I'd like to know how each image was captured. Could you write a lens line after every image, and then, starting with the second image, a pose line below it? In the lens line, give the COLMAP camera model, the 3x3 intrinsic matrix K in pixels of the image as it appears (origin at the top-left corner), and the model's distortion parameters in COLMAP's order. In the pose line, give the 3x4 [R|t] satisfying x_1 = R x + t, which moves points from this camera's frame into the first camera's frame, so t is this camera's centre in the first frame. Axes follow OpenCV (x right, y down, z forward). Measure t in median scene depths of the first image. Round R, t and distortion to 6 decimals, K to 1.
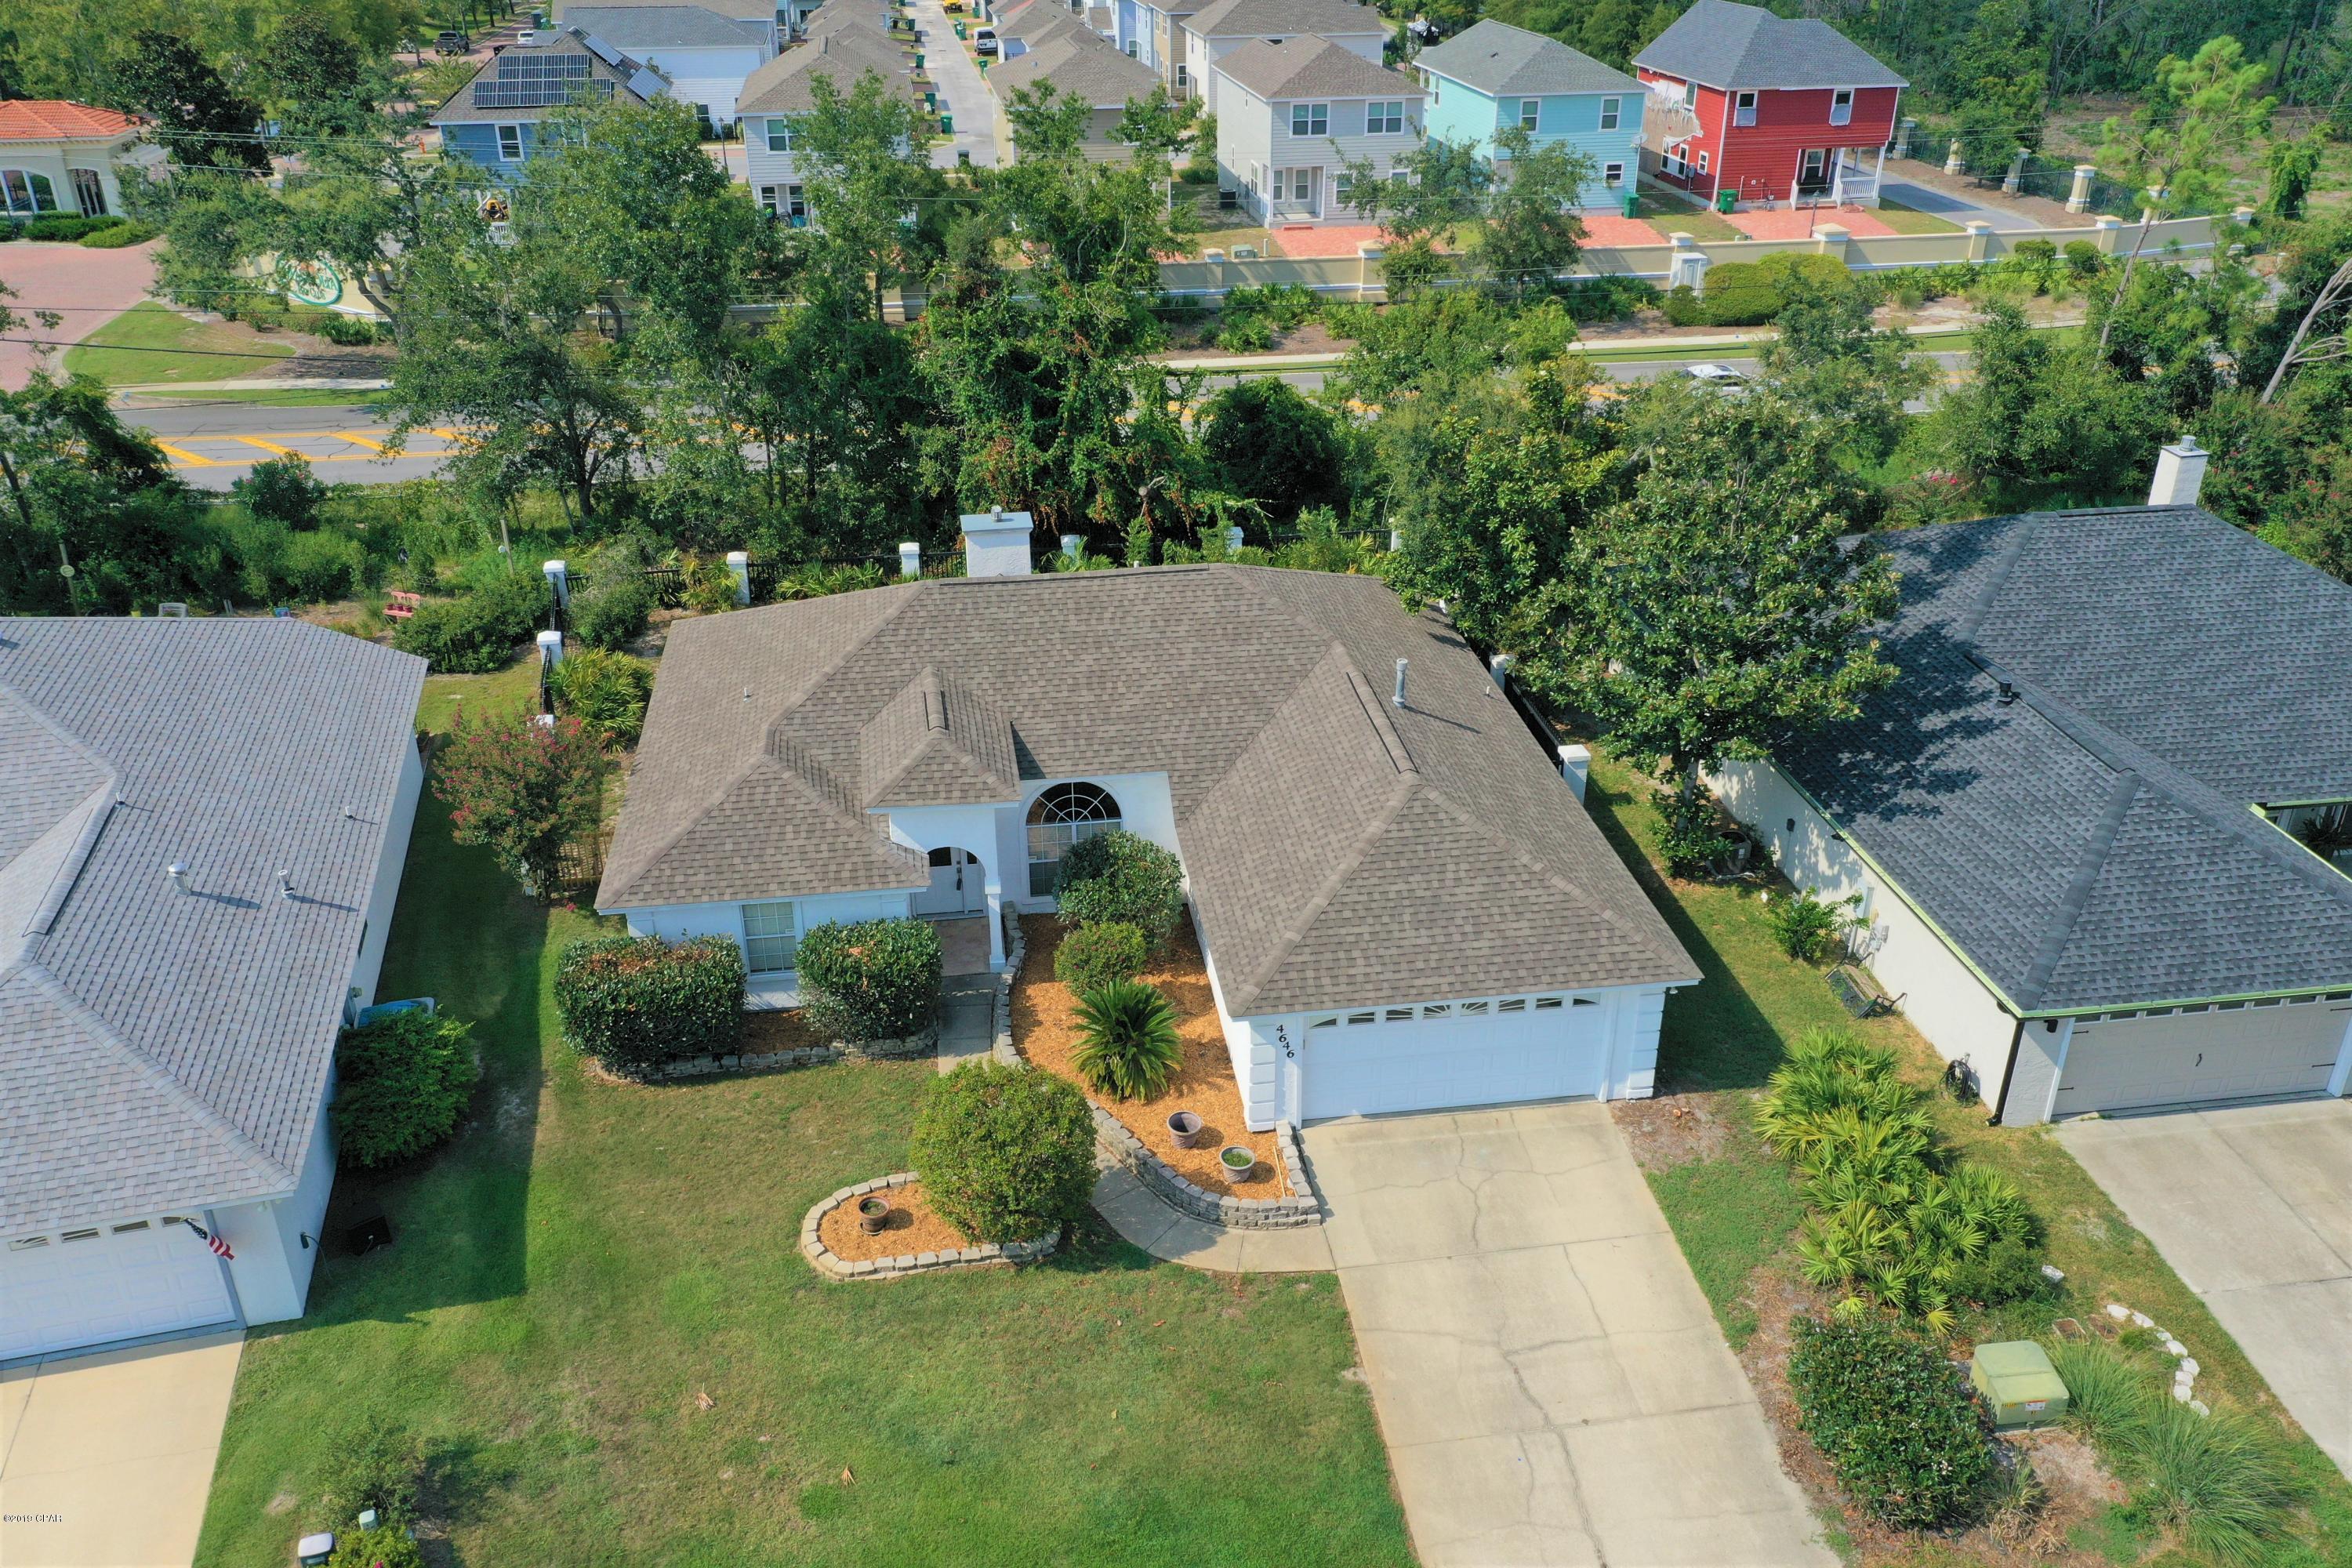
lens RADIAL K [[1863.7, 0, 1177.7], [0, 1863.7, 769.7], [0, 0, 1]] dist [0.007761, 0.016506]
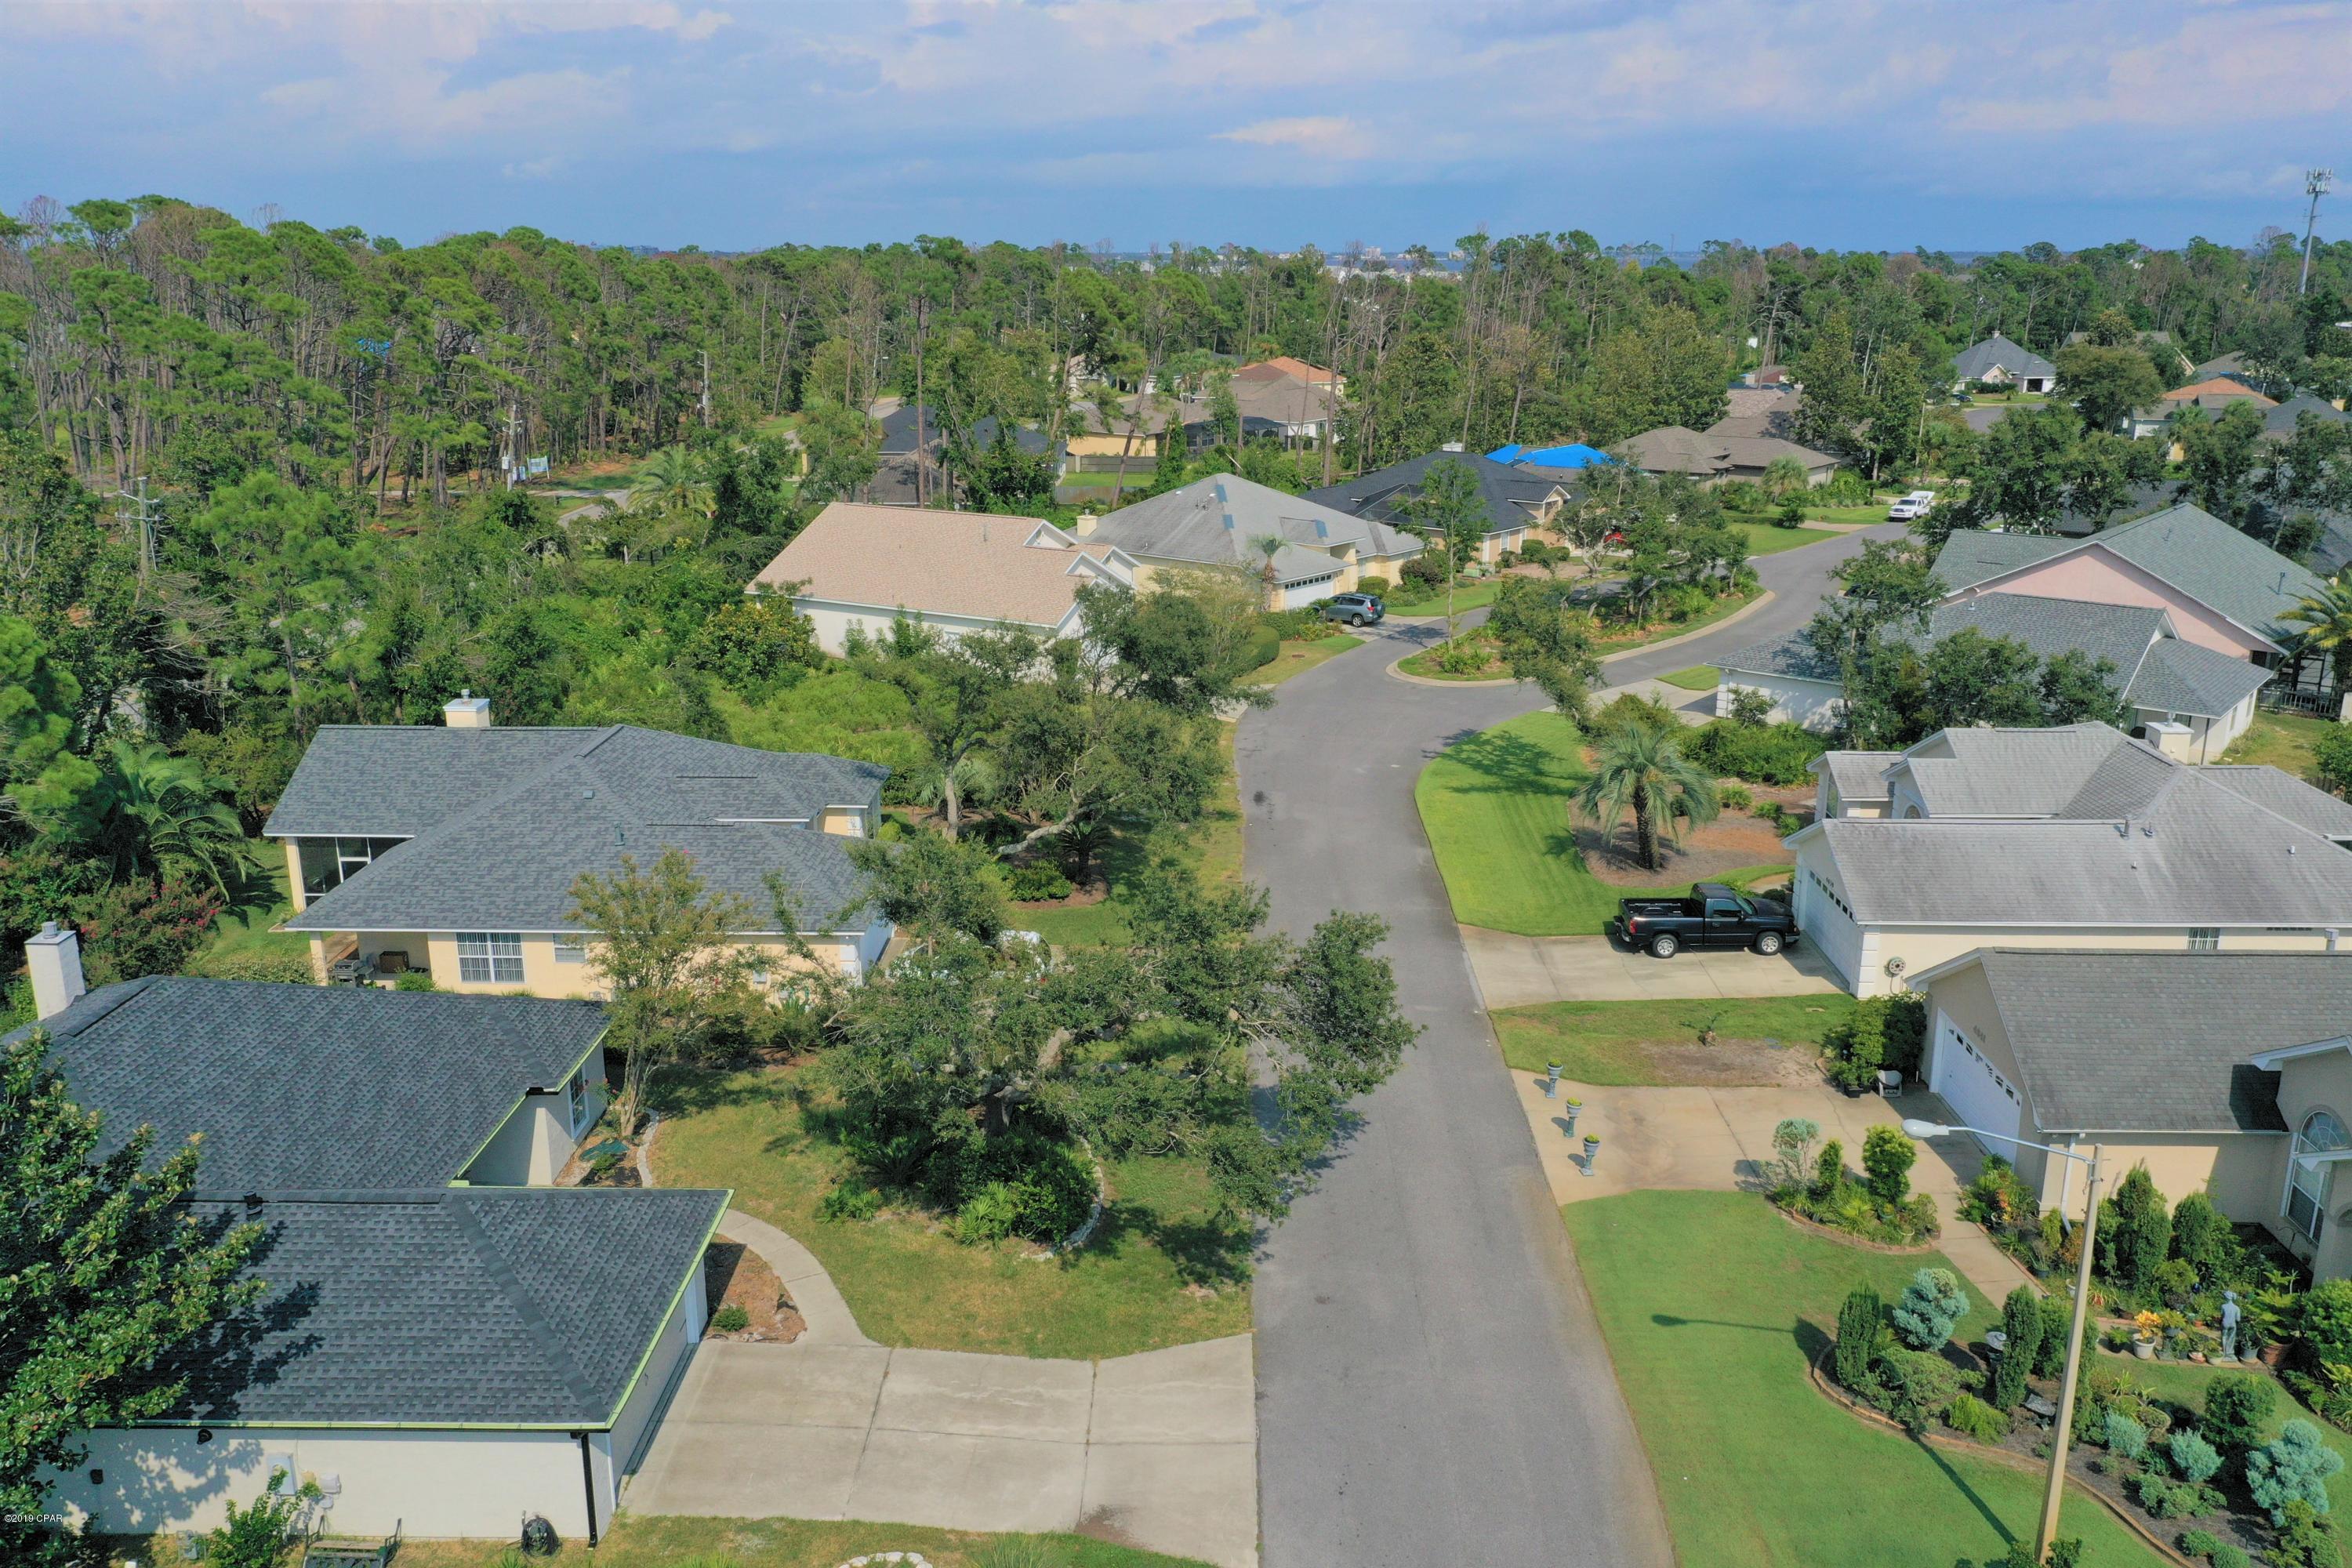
lens RADIAL K [[1863.7, 0, 1177.7], [0, 1863.7, 769.7], [0, 0, 1]] dist [0.007761, 0.016506]
pose [[0.161957, -0.258888, 0.952233, -0.382695], [0.440336, 0.882533, 0.165045, -0.217402], [-0.883105, 0.392572, 0.256930, 0.302364]]
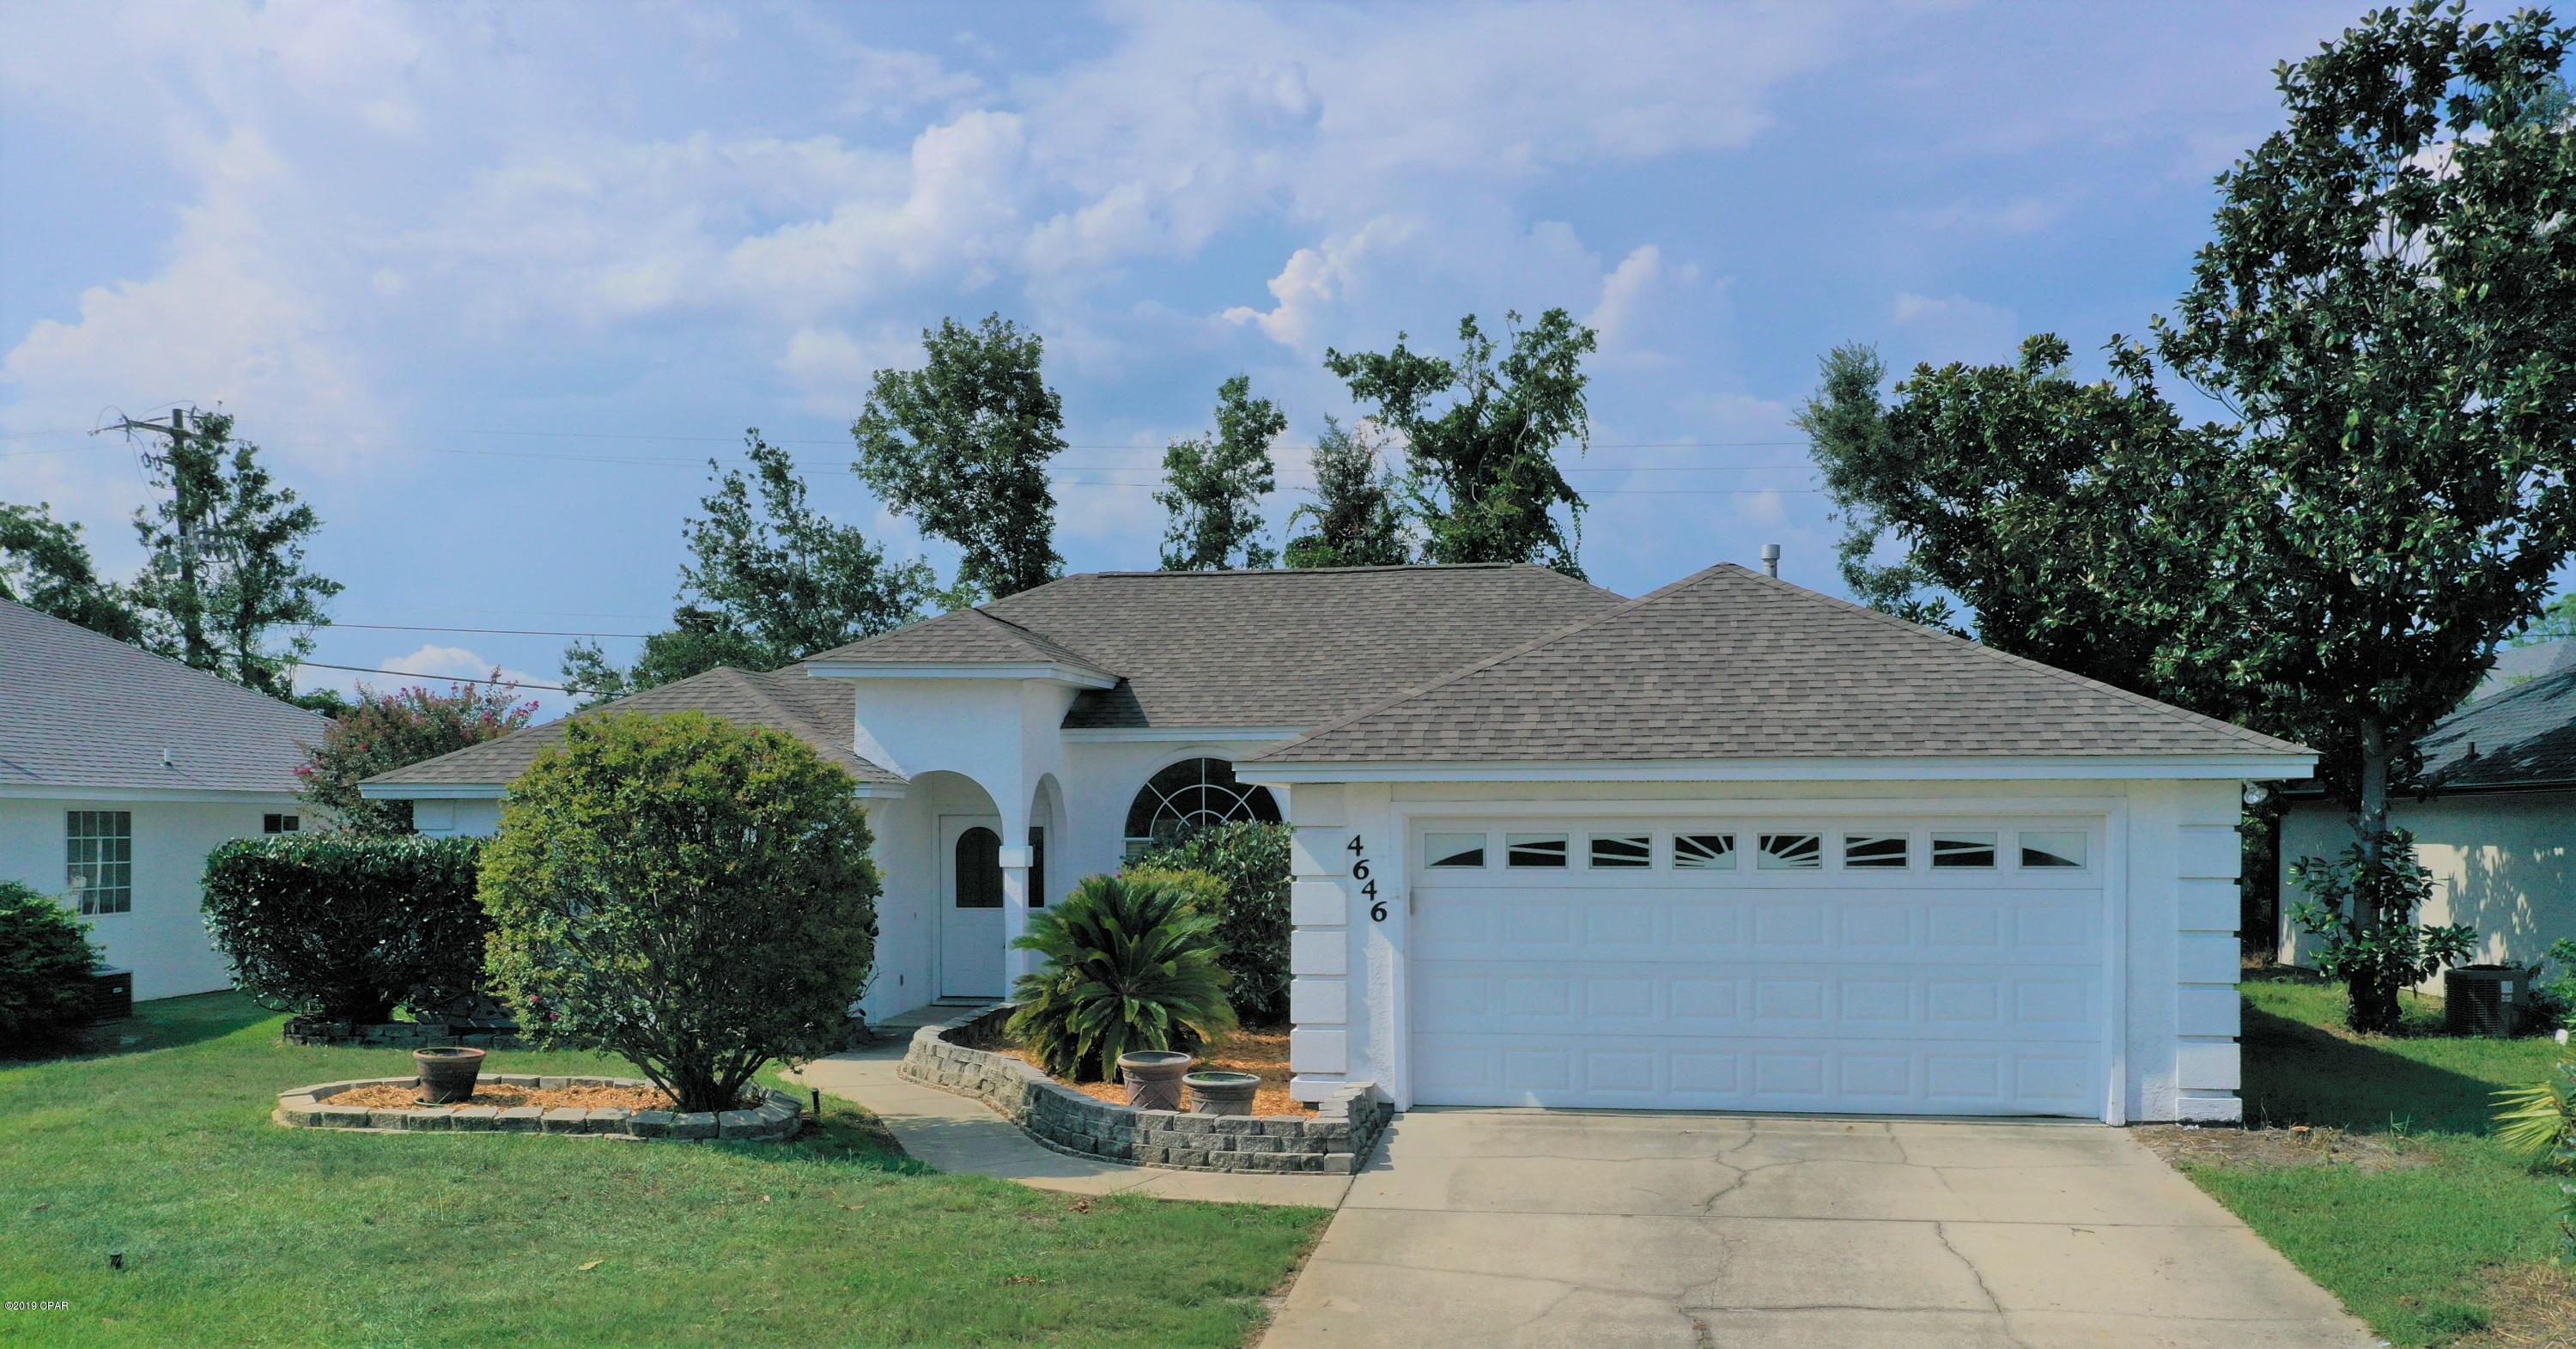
lens RADIAL K [[2070.8, 0, 1300.2], [0, 2070.8, 847.4], [0, 0, 1]] dist [0.007458, 0.014153]
pose [[0.958291, 0.008092, -0.285680, 0.193746], [-0.133478, 0.896554, -0.422345, 0.366850], [0.252710, 0.442862, 0.860239, 0.540940]]
